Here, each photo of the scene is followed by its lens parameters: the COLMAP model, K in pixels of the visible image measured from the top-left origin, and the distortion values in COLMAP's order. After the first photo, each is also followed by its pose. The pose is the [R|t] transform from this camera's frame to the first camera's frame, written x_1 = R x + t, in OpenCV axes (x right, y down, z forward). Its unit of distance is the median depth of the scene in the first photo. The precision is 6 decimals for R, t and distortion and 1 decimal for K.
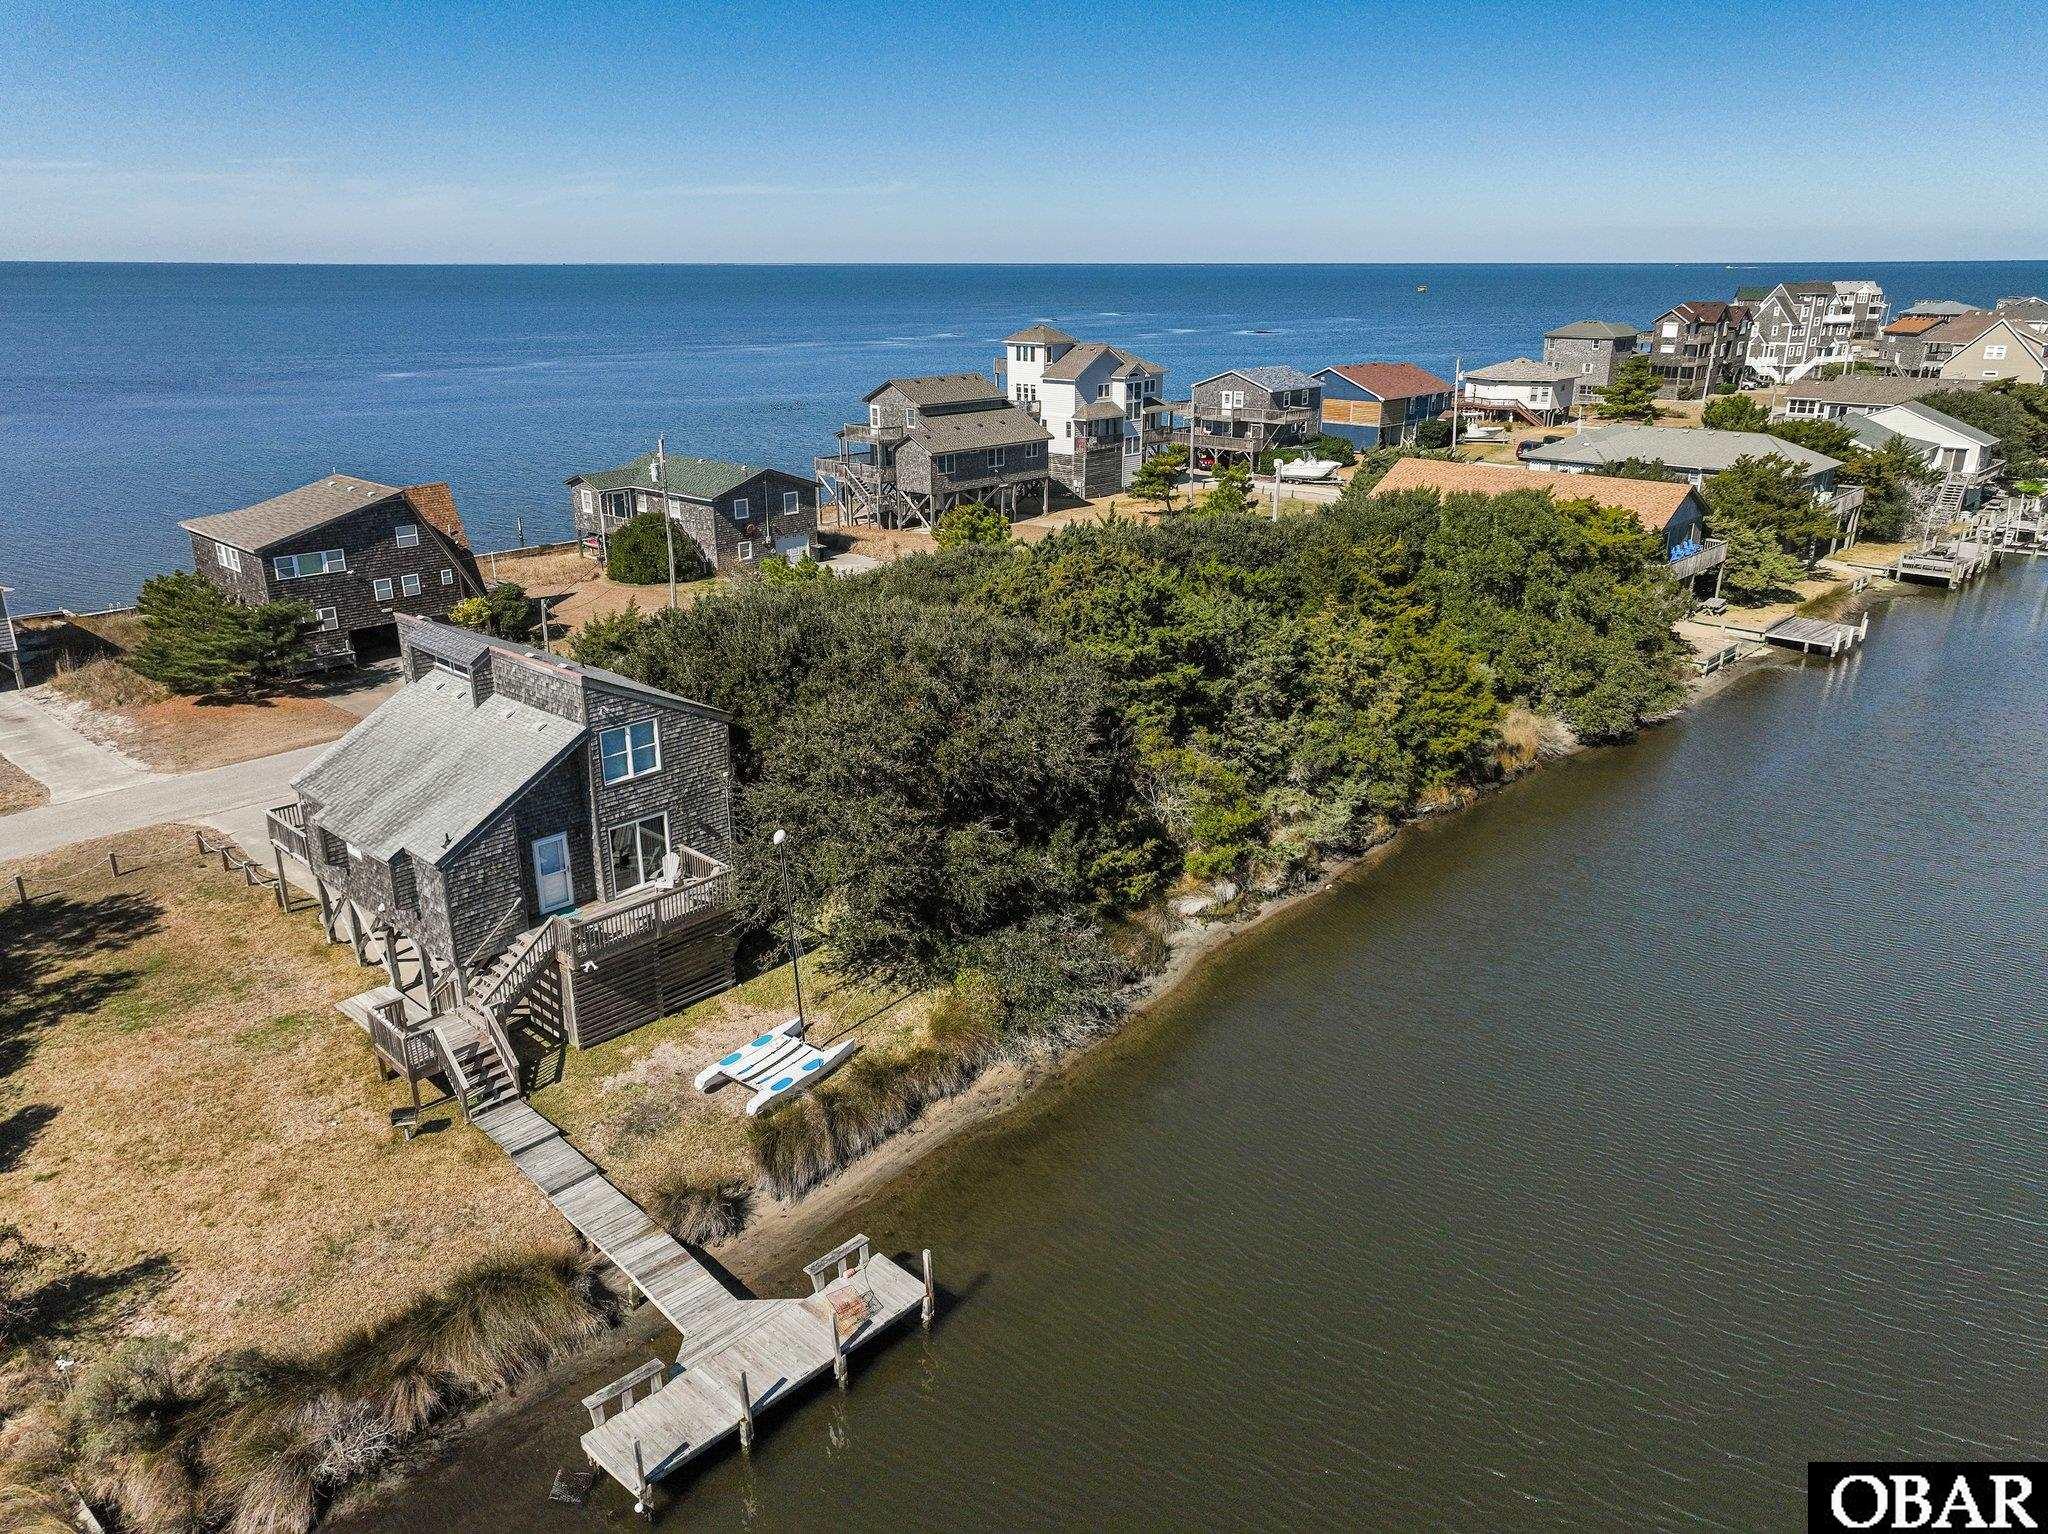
lens RADIAL K [[1437.6, 0, 1027.4], [0, 1437.6, 770.7], [0, 0, 1]] dist [0.006164, 0.002209]
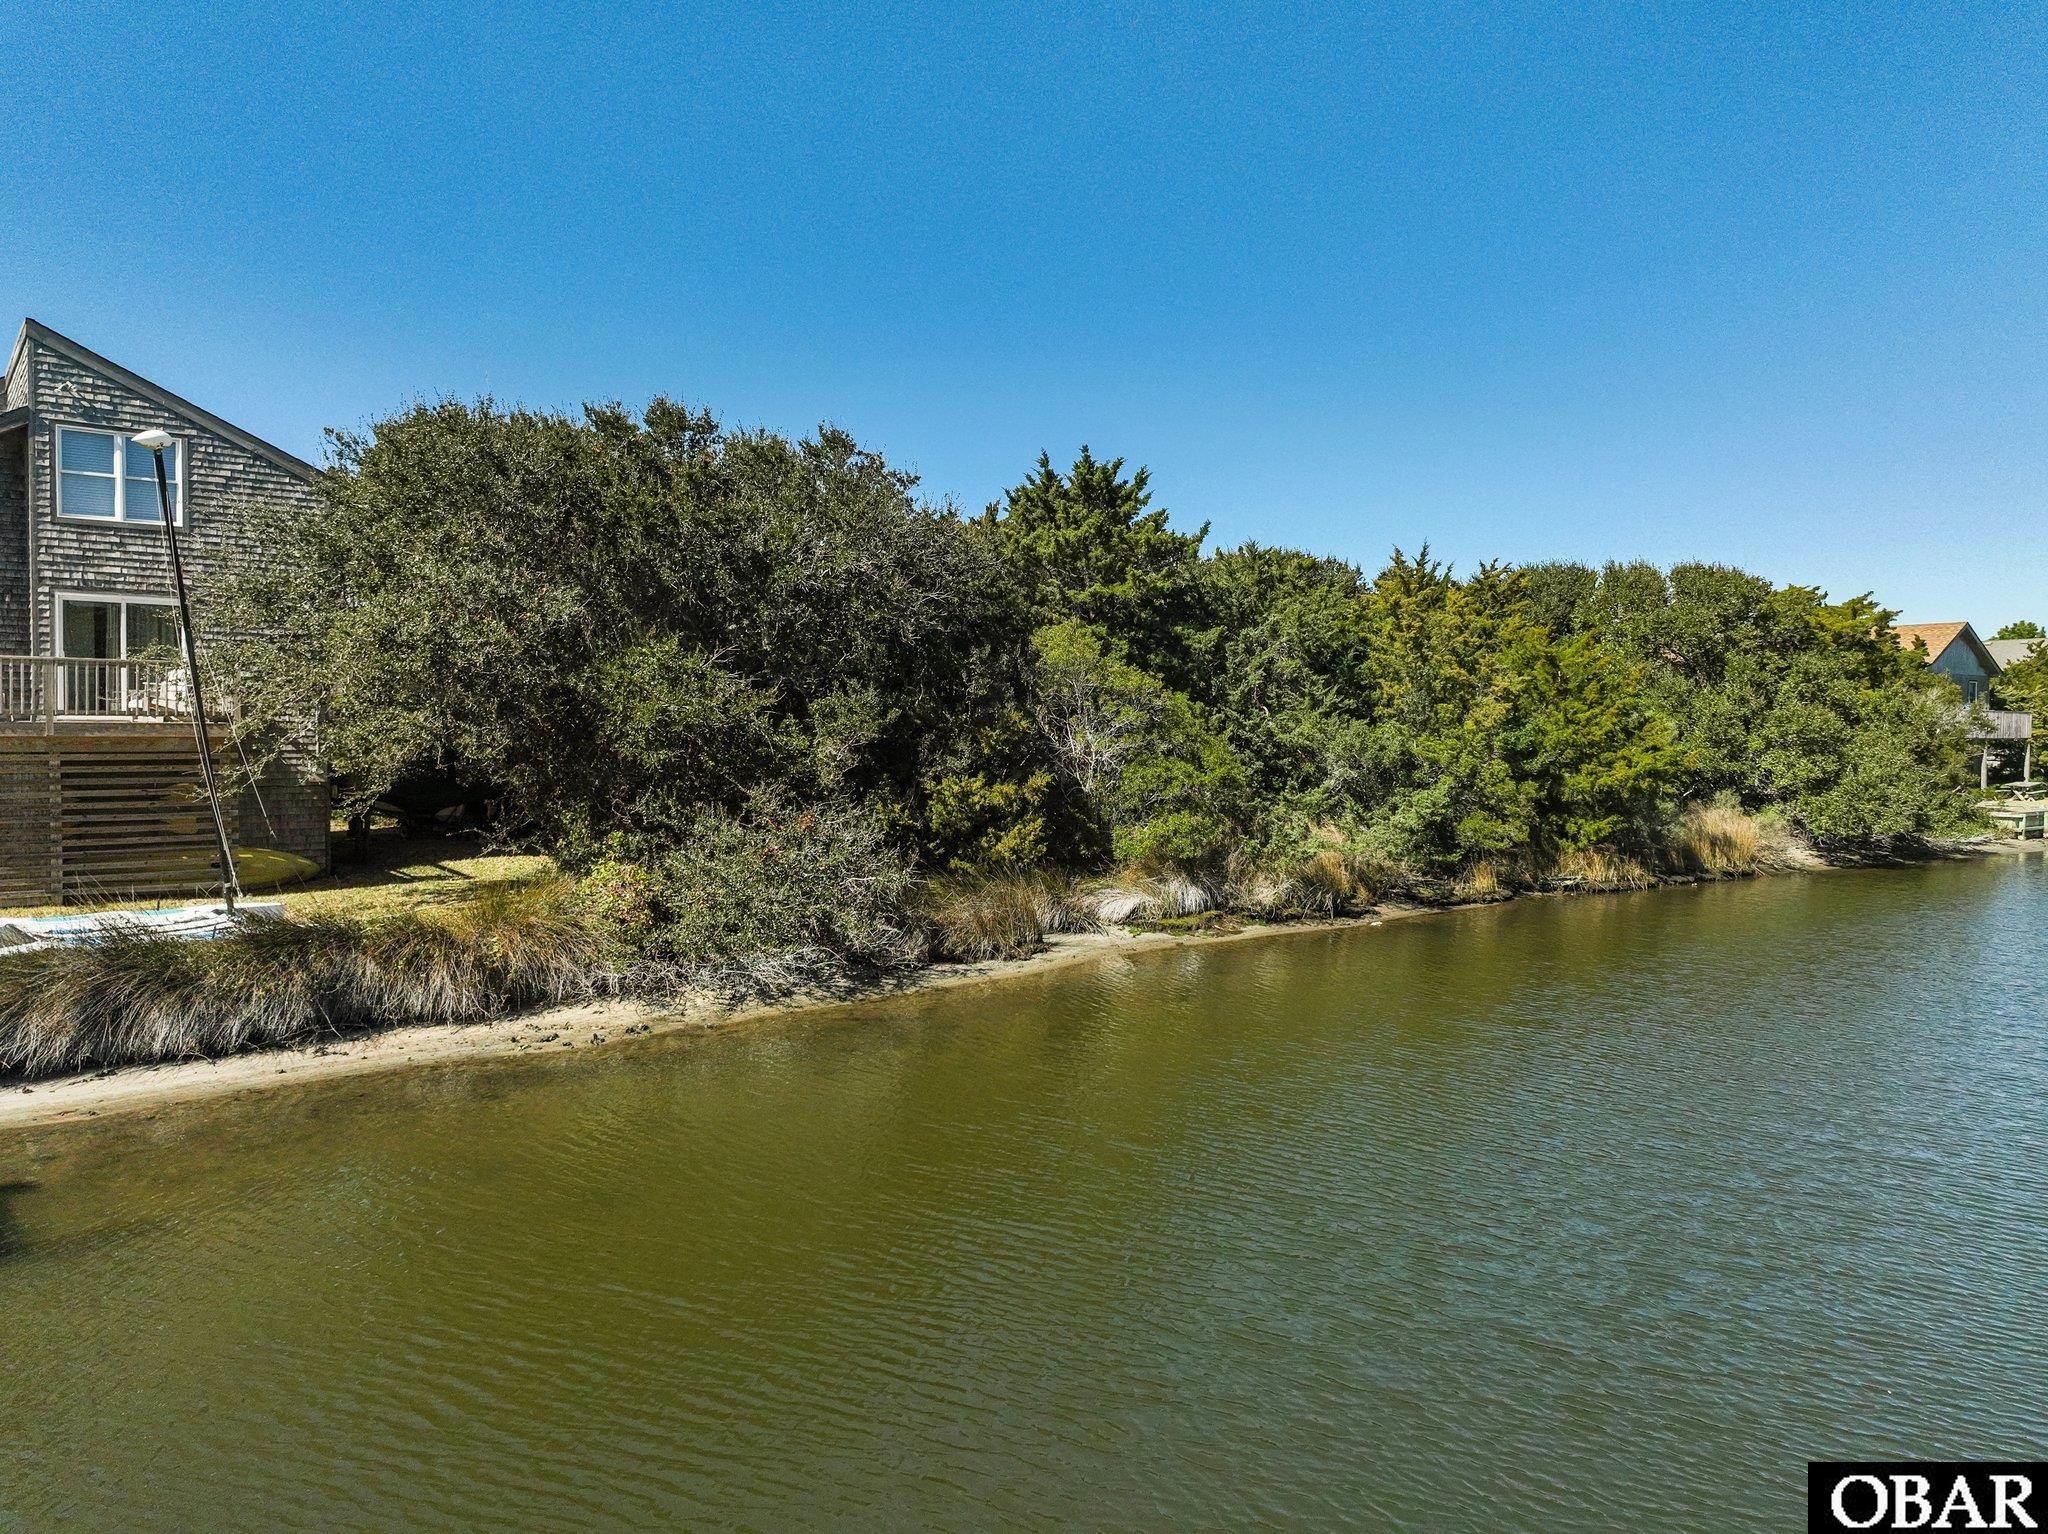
lens RADIAL K [[1422.3, 0, 1061.9], [0, 1422.3, 767.5], [0, 0, 1]] dist [0.000247, 0.005077]
pose [[0.987325, 0.000640, -0.158712, 0.097092], [-0.053024, 0.943865, -0.326048, 0.122489], [0.149594, 0.330330, 0.931935, 0.225237]]
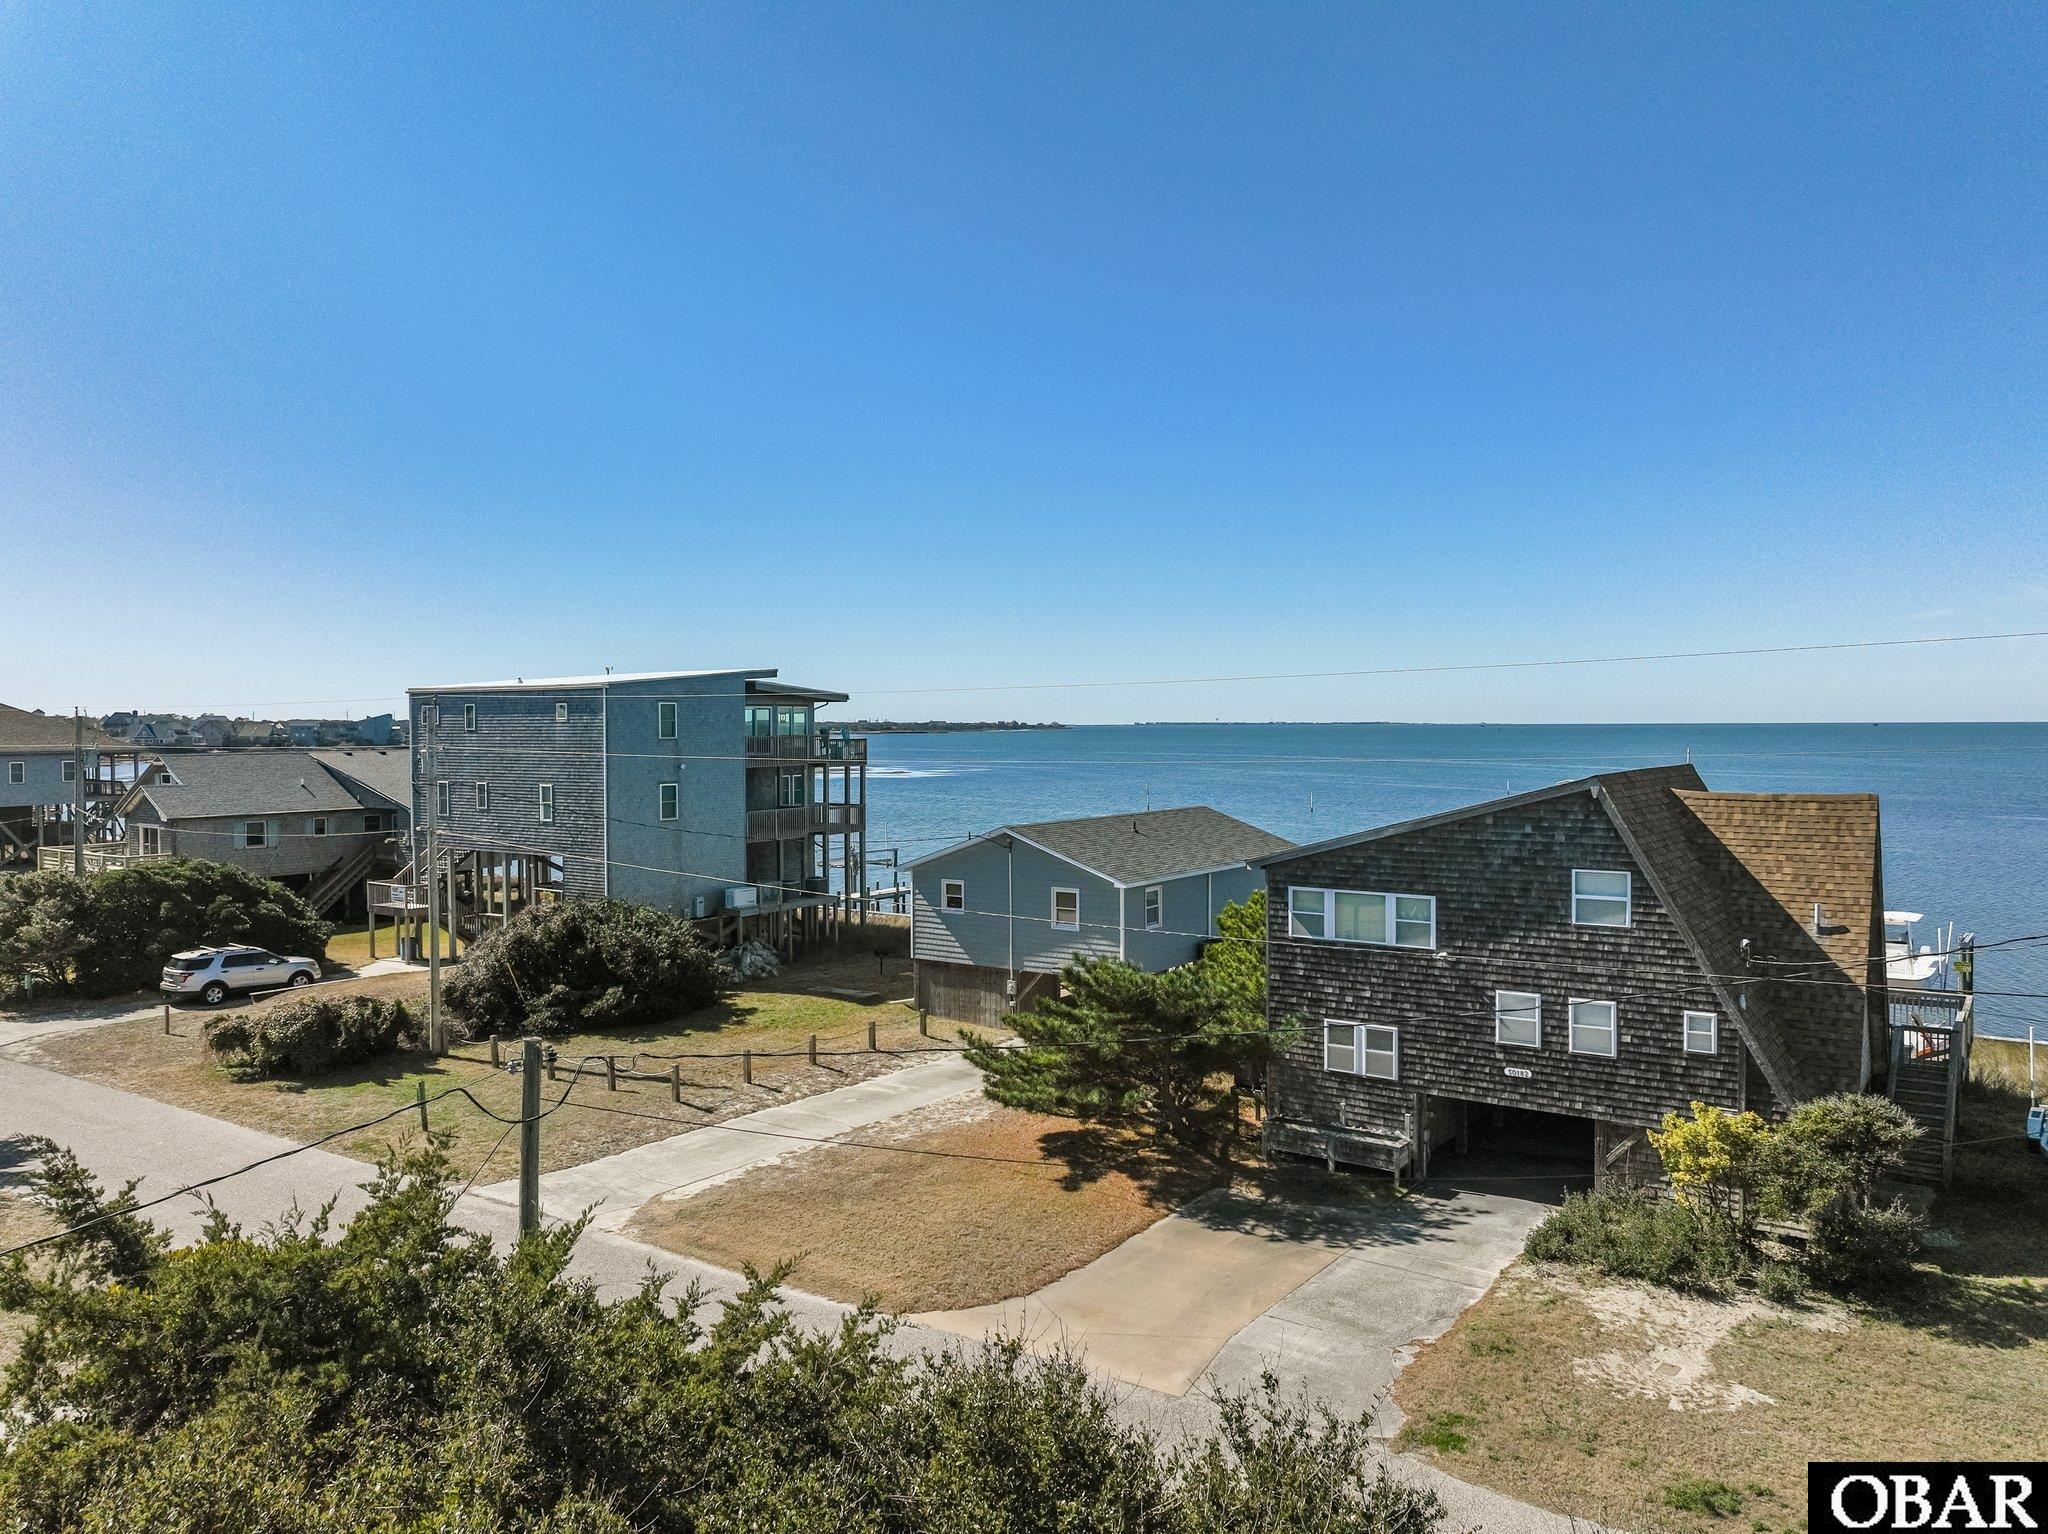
lens RADIAL K [[1422.3, 0, 1061.9], [0, 1422.3, 767.5], [0, 0, 1]] dist [0.000247, 0.005077]
pose [[0.164904, 0.030264, -0.985845, -0.070349], [-0.328437, 0.944169, -0.025953, -0.108427], [0.930019, 0.328067, 0.165637, 0.621291]]
